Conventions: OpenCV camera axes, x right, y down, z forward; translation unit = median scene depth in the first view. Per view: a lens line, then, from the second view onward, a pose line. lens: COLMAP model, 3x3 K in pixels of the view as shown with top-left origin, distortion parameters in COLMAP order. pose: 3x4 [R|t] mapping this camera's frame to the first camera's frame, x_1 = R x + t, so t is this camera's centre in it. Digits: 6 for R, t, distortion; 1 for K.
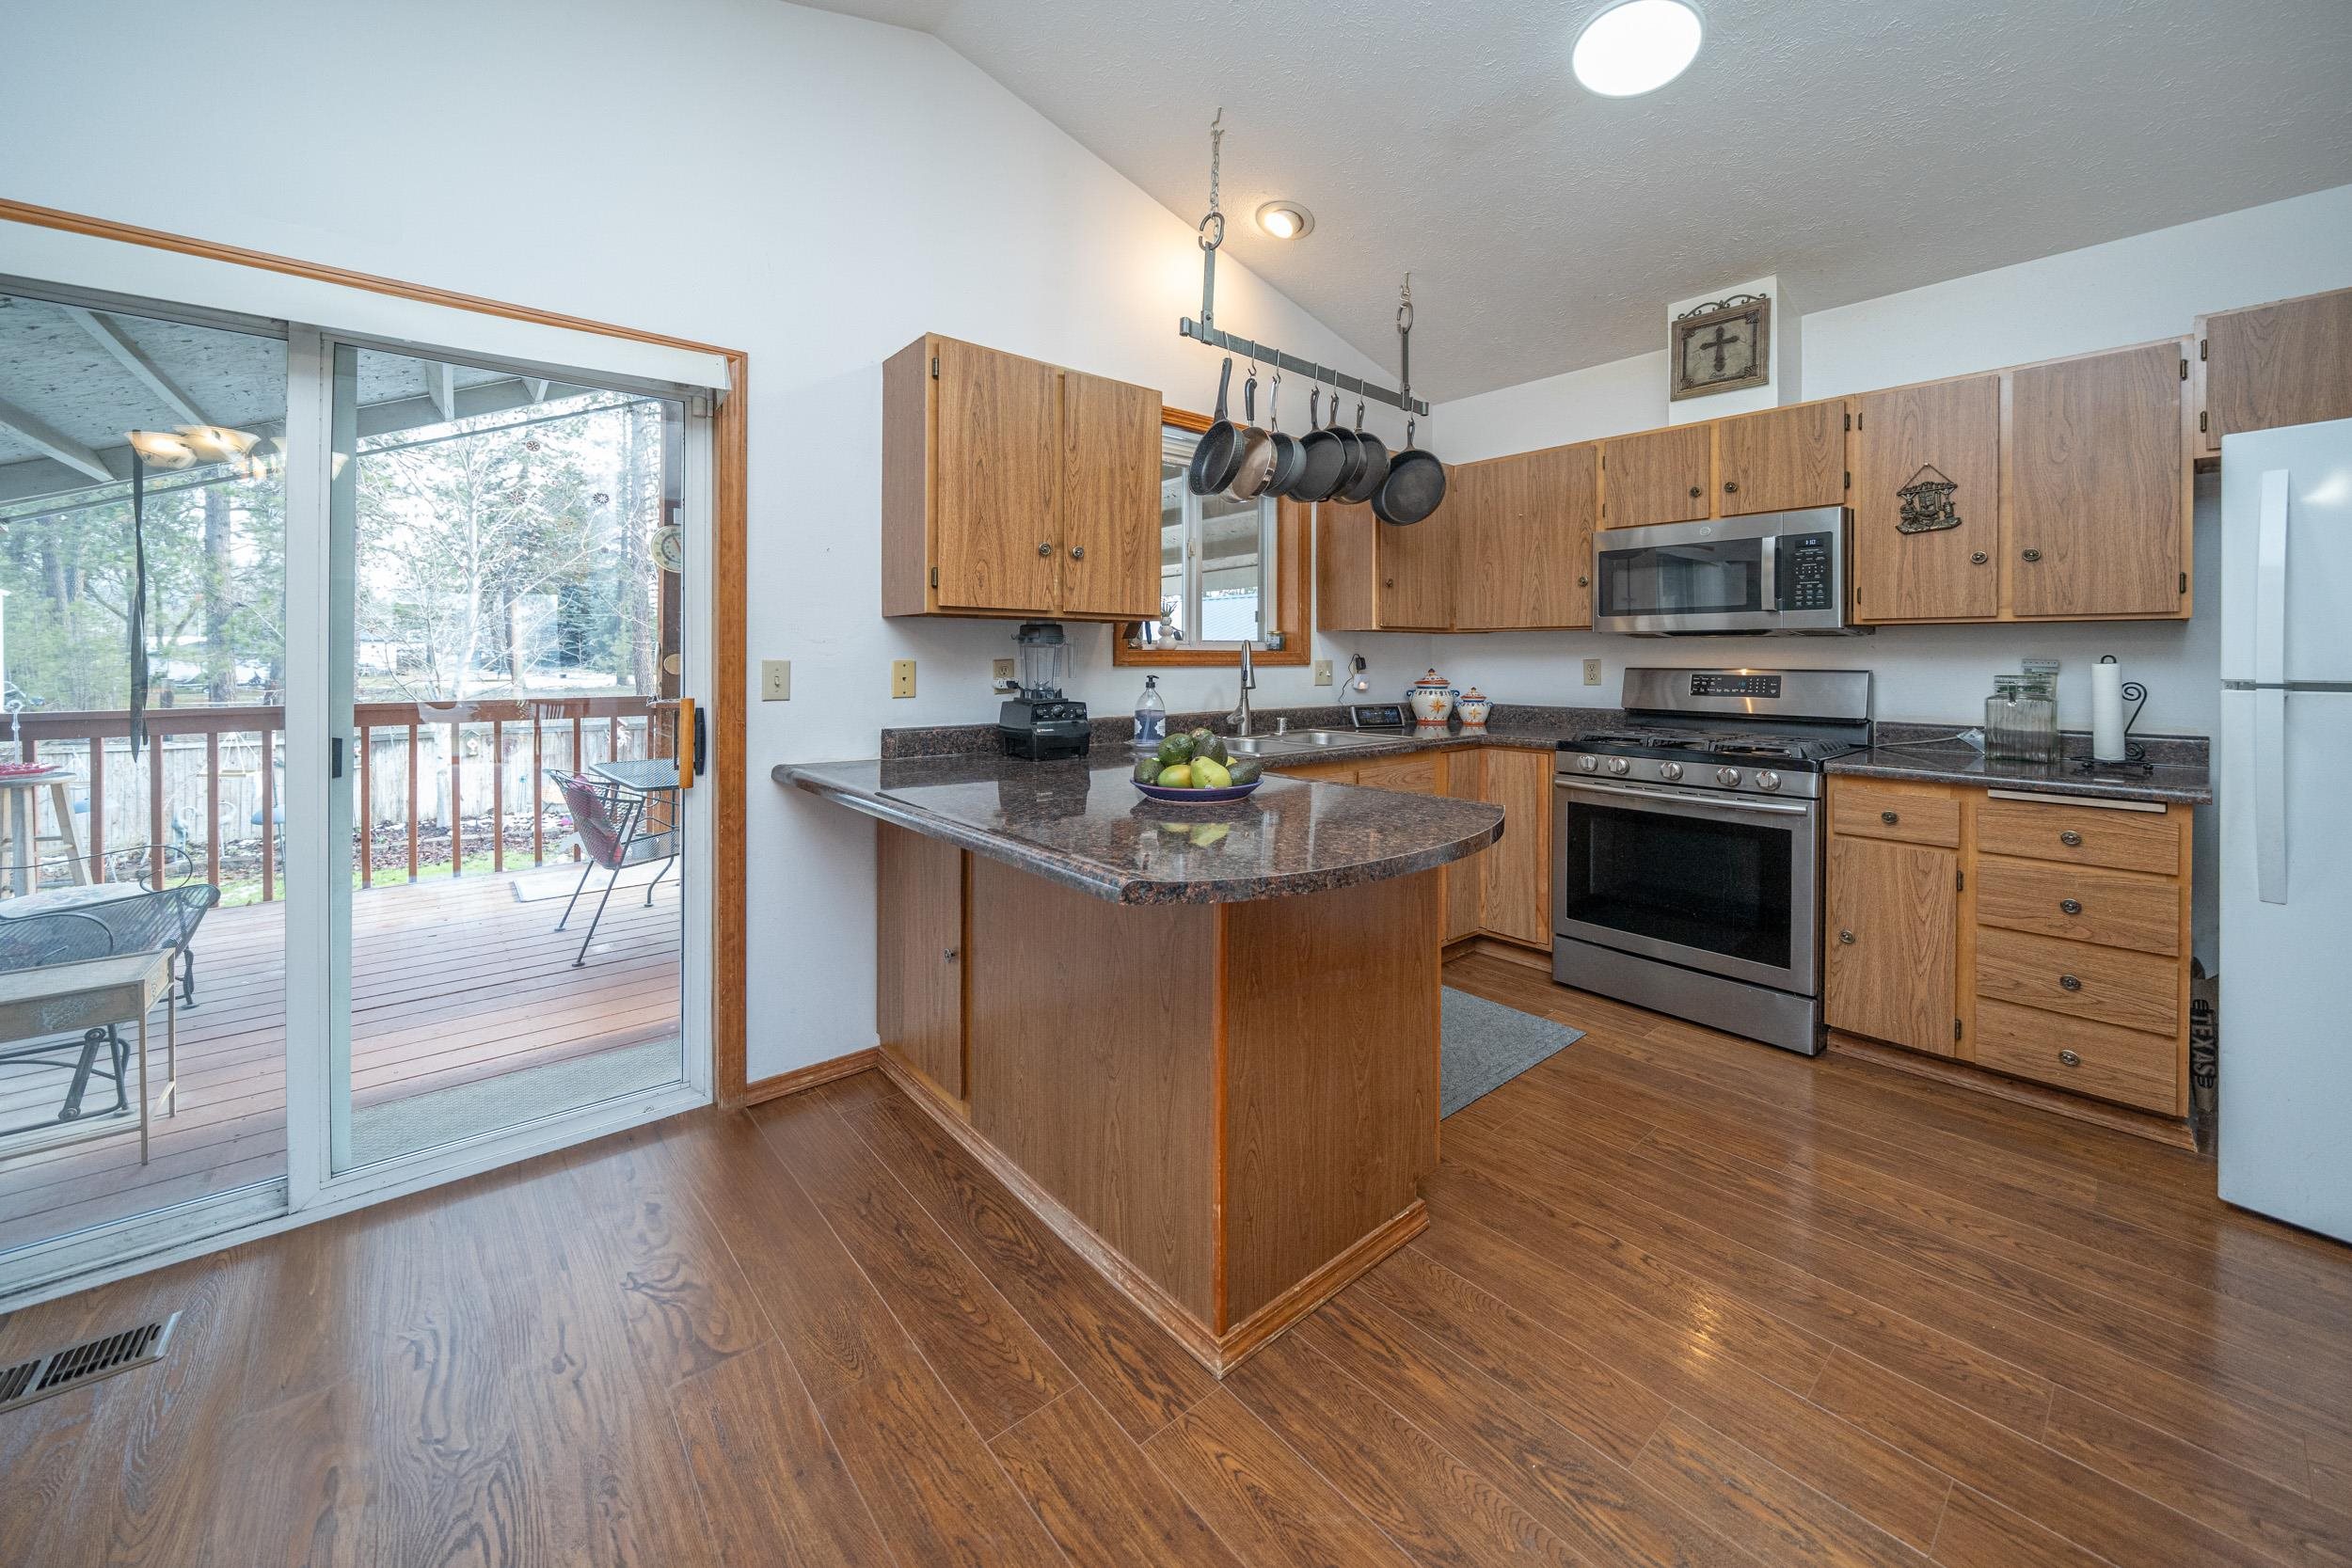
lens RADIAL K [[877.7, 0, 1220.8], [0, 877.7, 664.3], [0, 0, 1]] dist [-0.006227, -0.000267]
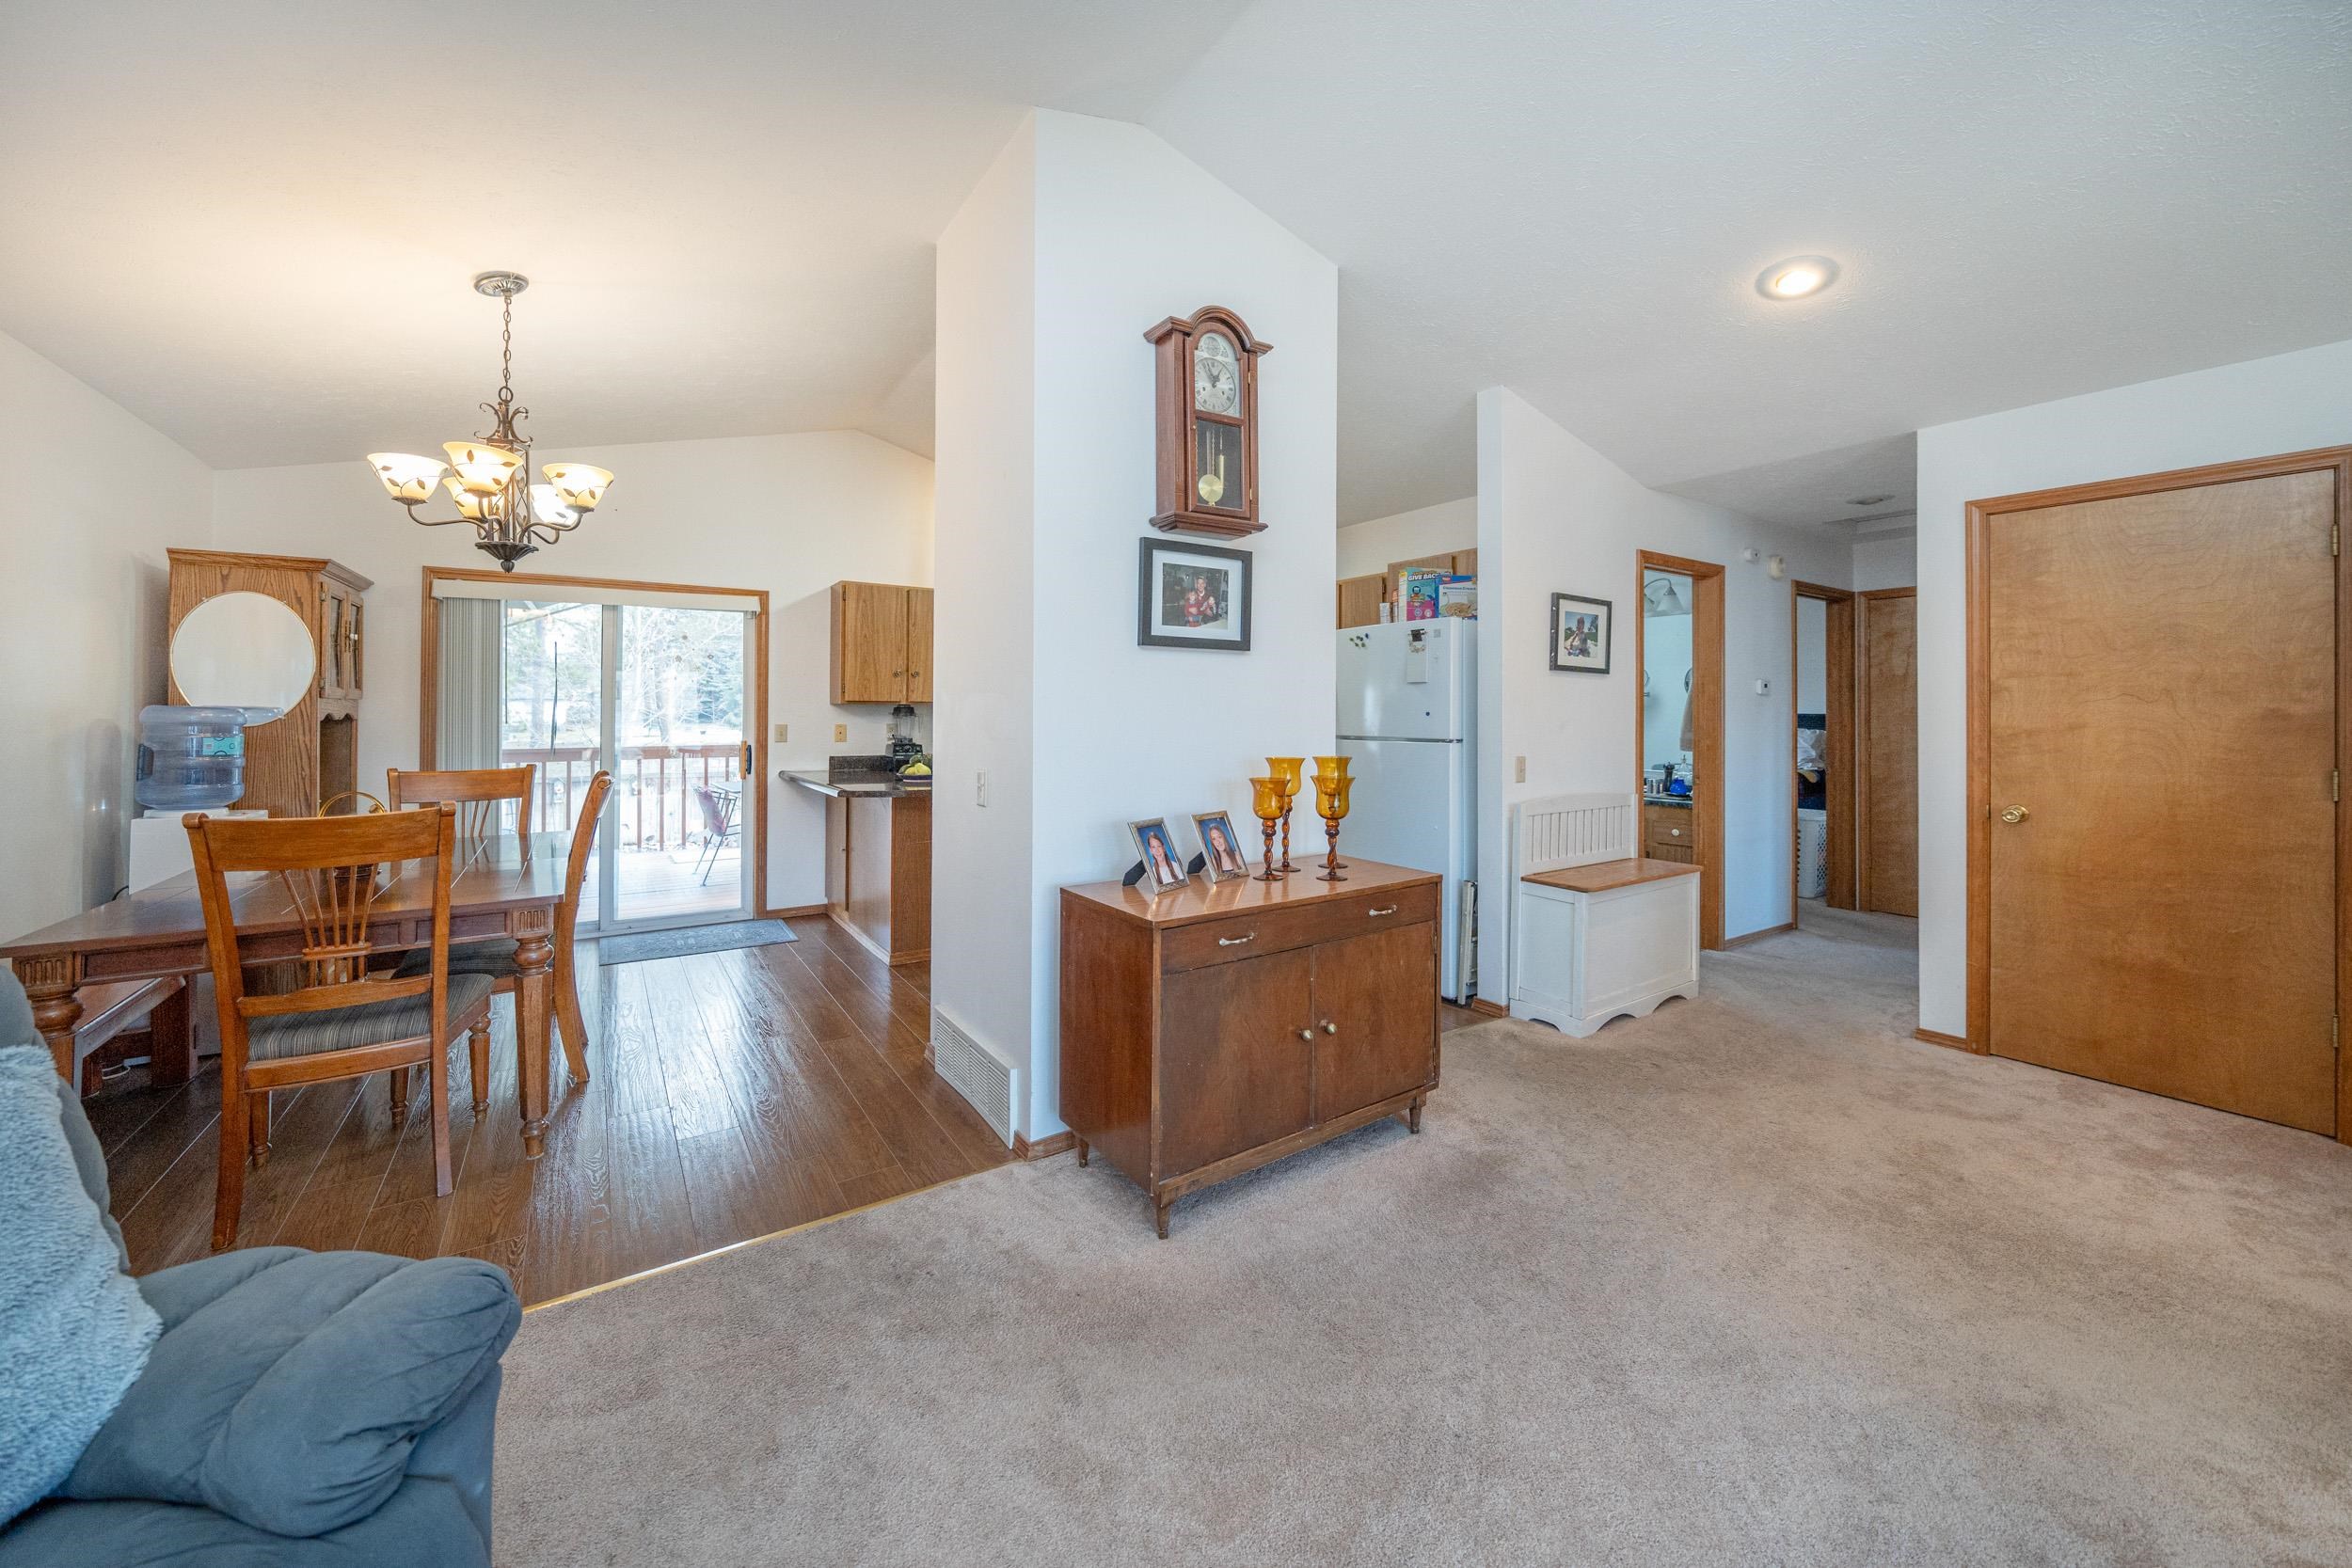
lens RADIAL K [[877.7, 0, 1170.3], [0, 877.7, 708.9], [0, 0, 1]] dist [-0.006227, -0.000267]
pose [[0.987919, 0.000115, -0.154973, 0.767564], [-0.002345, 0.999896, -0.014208, -0.012604], [0.154955, 0.014400, 0.987817, -0.991092]]
